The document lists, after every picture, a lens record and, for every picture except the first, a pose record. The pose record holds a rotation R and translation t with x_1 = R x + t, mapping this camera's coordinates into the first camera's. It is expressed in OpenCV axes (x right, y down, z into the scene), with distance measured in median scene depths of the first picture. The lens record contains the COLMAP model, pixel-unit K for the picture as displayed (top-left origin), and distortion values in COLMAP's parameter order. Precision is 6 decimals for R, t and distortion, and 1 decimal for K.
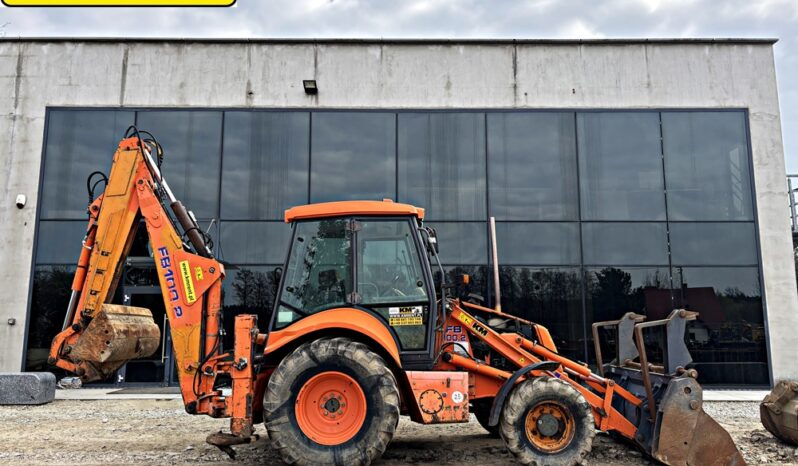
lens RADIAL K [[603.5, 0, 395.9], [0, 603.5, 231.2], [0, 0, 1]] dist [0.054832, -0.059029]
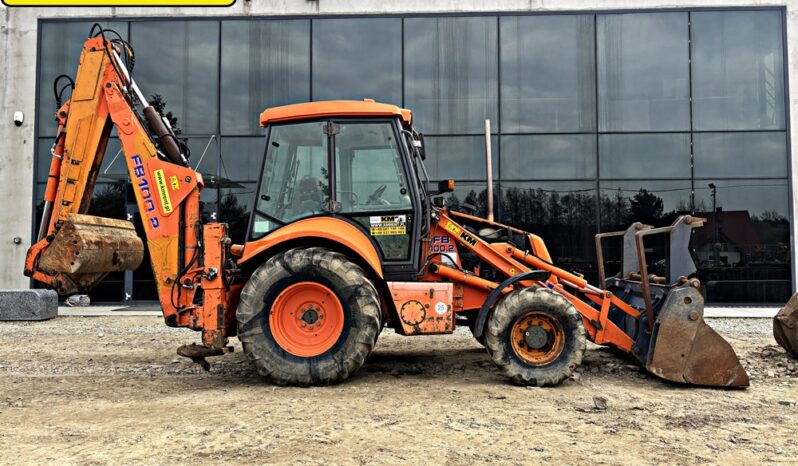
lens RADIAL K [[602.8, 0, 403.6], [0, 602.8, 223.0], [0, 0, 1]] dist [0.066577, -0.078320]
pose [[0.999243, -0.005551, -0.038495, 0.070143], [0.009643, 0.994218, 0.106942, 0.034162], [0.037679, -0.107232, 0.993520, 0.064461]]
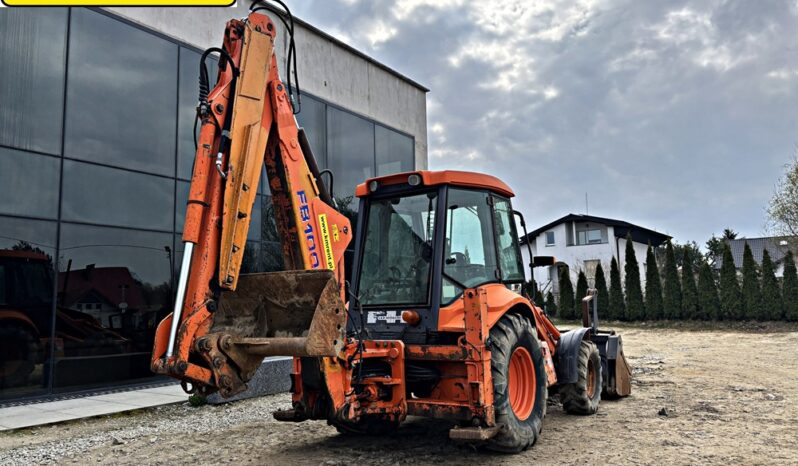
lens RADIAL K [[599.0, 0, 407.1], [0, 599.0, 226.2], [0, 0, 1]] dist [0.078660, -0.072034]
pose [[0.563284, 0.096993, 0.820551, -0.889858], [-0.110658, 0.992995, -0.041413, 0.083047], [-0.818820, -0.067473, 0.570071, 0.514448]]
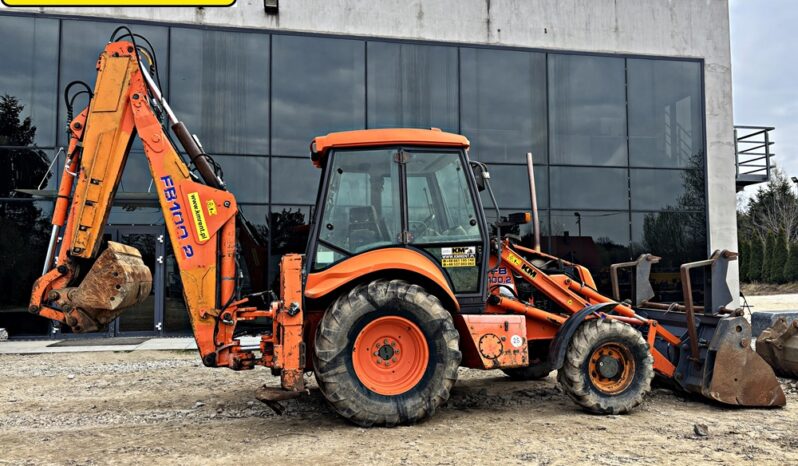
lens RADIAL K [[605.9, 0, 395.1], [0, 605.9, 234.4], [0, 0, 1]] dist [0.033931, -0.010120]
pose [[0.983866, 0.007516, 0.178750, -0.223876], [-0.024078, 0.995590, 0.090665, 0.023089], [-0.177280, -0.093506, 0.979708, 0.104244]]
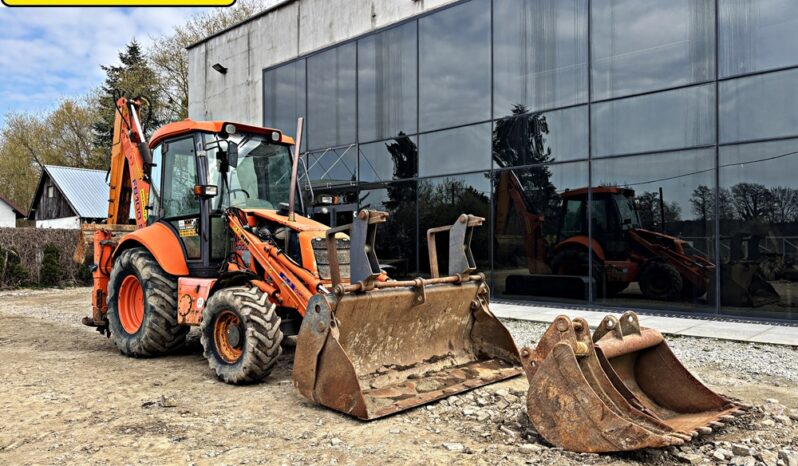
lens RADIAL K [[604.3, 0, 398.9], [0, 604.3, 237.4], [0, 0, 1]] dist [0.053752, -0.056949]
pose [[0.725234, -0.014404, -0.688351, 0.941702], [0.116869, 0.987848, 0.102460, 0.082940], [0.678511, -0.154754, 0.718105, 0.434724]]
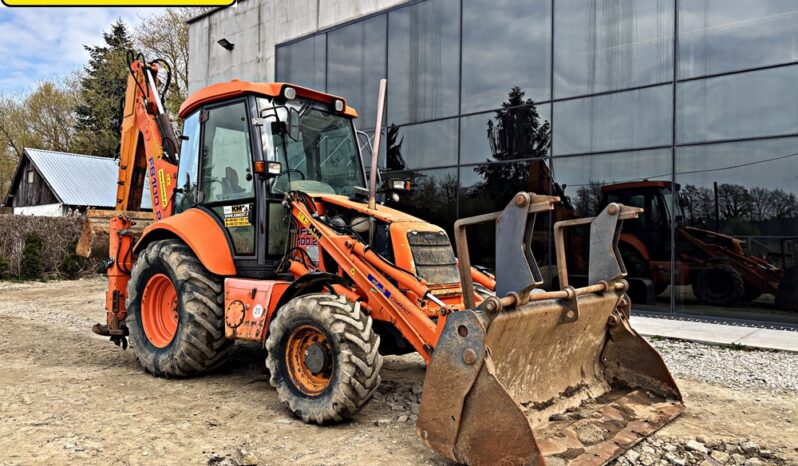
lens RADIAL K [[603.5, 0, 395.9], [0, 603.5, 231.2], [0, 0, 1]] dist [0.054832, -0.059029]
pose [[0.747174, -0.002974, -0.664622, 0.686786], [0.097186, 0.989730, 0.104828, 0.086630], [0.657484, -0.142916, 0.739790, 0.467839]]
